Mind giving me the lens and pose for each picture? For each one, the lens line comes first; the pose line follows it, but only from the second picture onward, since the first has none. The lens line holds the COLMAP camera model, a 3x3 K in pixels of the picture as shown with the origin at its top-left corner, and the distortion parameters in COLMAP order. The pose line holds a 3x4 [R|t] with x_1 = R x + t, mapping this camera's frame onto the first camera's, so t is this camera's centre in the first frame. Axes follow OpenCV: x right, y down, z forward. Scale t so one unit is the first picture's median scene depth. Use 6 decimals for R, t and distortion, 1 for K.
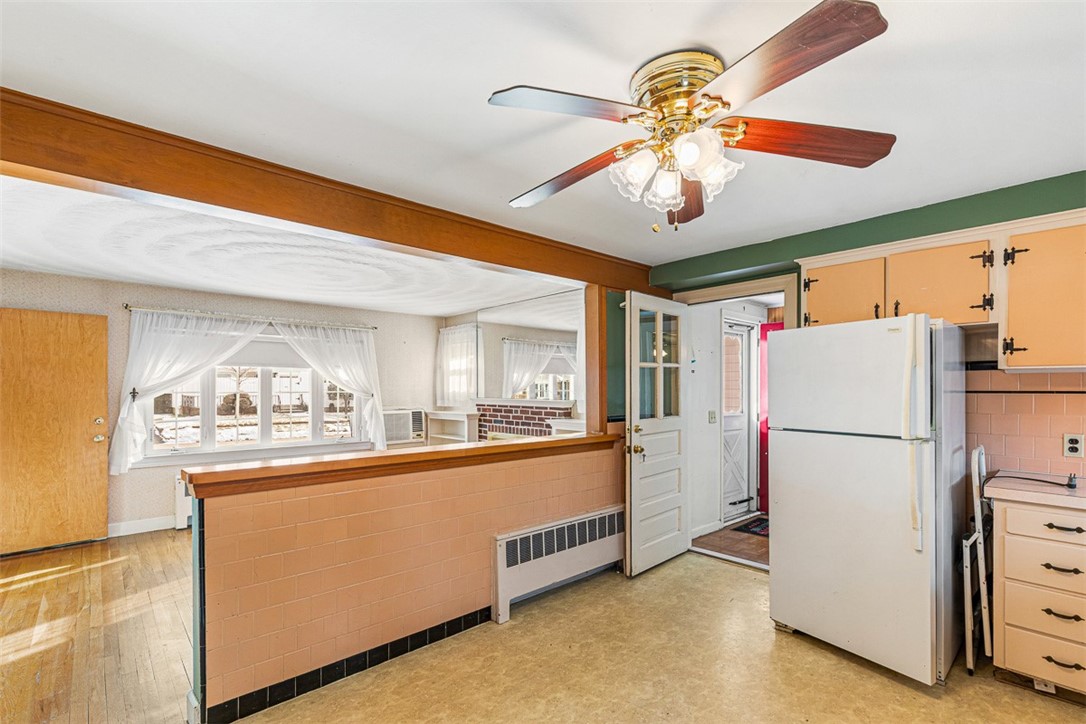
lens RADIAL K [[502.2, 0, 543.8], [0, 502.2, 384.6], [0, 0, 1]] dist [0.010087, 0.000021]
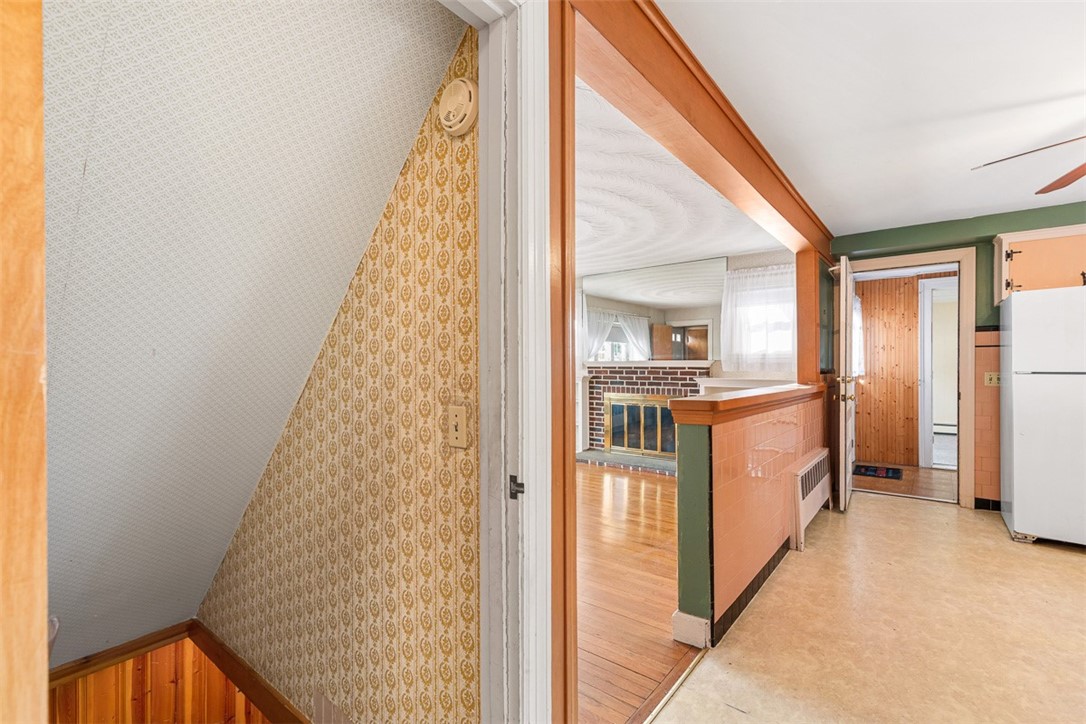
lens RADIAL K [[493.3, 0, 543.9], [0, 493.3, 360.4], [0, 0, 1]] dist [0.002409, -0.000017]
pose [[0.987043, 0.004391, 0.160393, -0.427791], [-0.003715, 0.999983, -0.004512, 0.033974], [-0.160410, 0.003857, 0.987043, 0.011941]]
